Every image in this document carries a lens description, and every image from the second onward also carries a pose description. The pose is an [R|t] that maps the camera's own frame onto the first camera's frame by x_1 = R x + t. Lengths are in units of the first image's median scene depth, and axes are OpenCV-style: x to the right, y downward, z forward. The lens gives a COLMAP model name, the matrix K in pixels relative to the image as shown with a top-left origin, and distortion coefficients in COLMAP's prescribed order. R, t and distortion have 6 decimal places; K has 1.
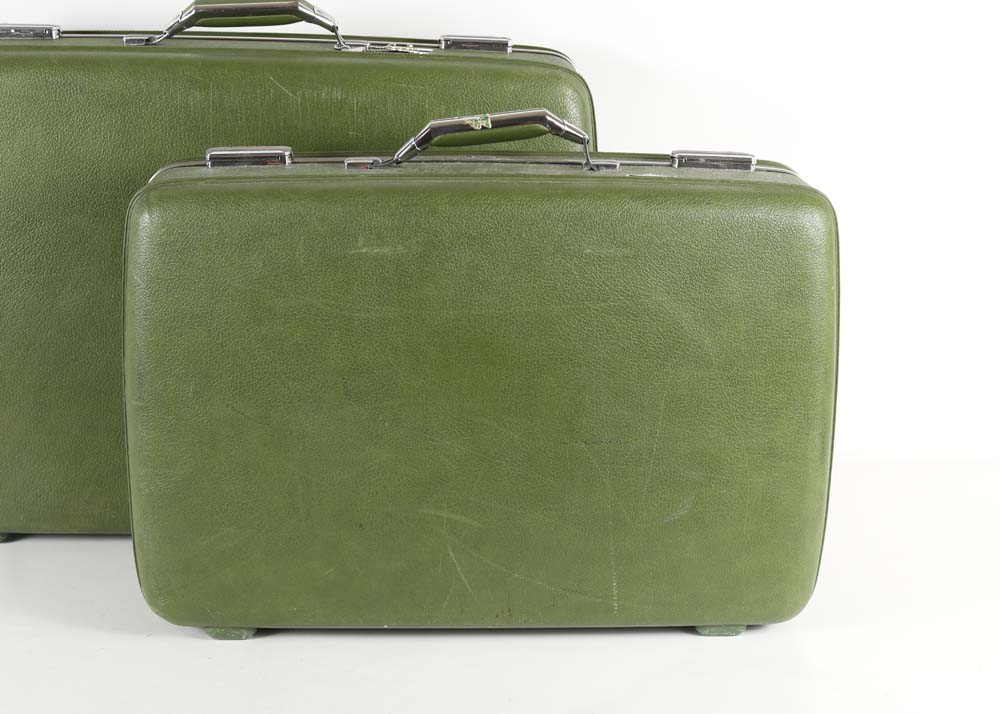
lens RADIAL K [[1497.8, 0, 504.3], [0, 1497.8, 361.8], [0, 0, 1]] dist [0.176057, 0.000000]
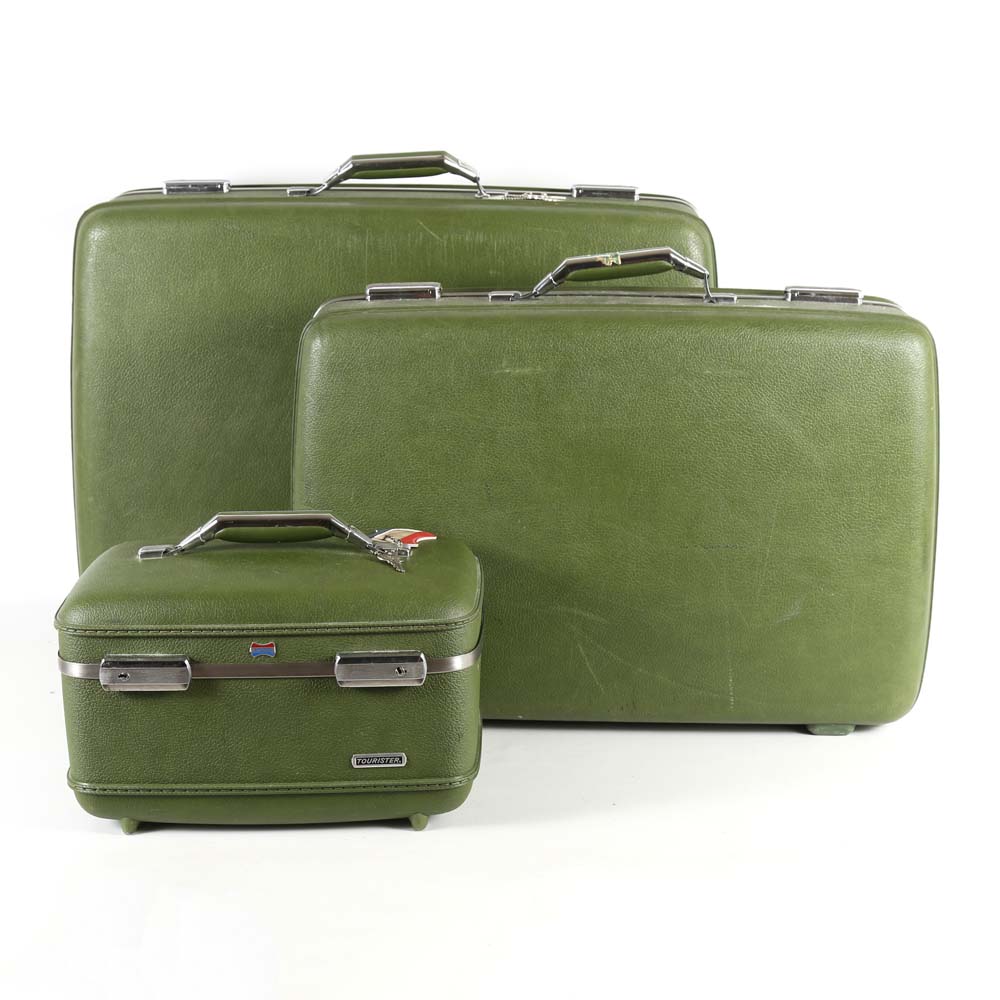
lens RADIAL K [[1854.4, 0, 495.3], [0, 1854.4, 490.1], [0, 0, 1]] dist [0.125230, 0.000000]
pose [[0.997961, 0.007970, -0.063320, -0.012795], [-0.011646, 0.998254, -0.057905, 0.091076], [0.062748, 0.058524, 0.996312, -0.363275]]
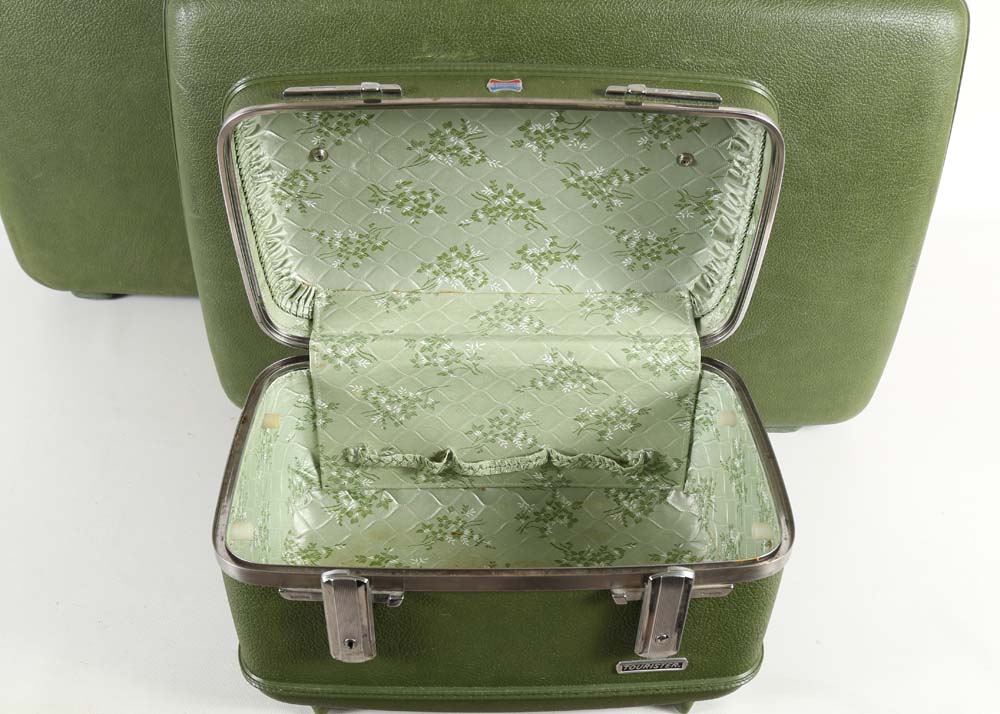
lens RADIAL K [[1012.6, 0, 503.1], [0, 1012.6, 352.9], [0, 0, 1]] dist [-0.011108, 0.000000]
pose [[0.999053, 0.028212, -0.033121, -0.024867], [-0.016666, 0.951354, 0.307650, -0.086632], [0.040189, -0.306806, 0.950923, 0.369262]]
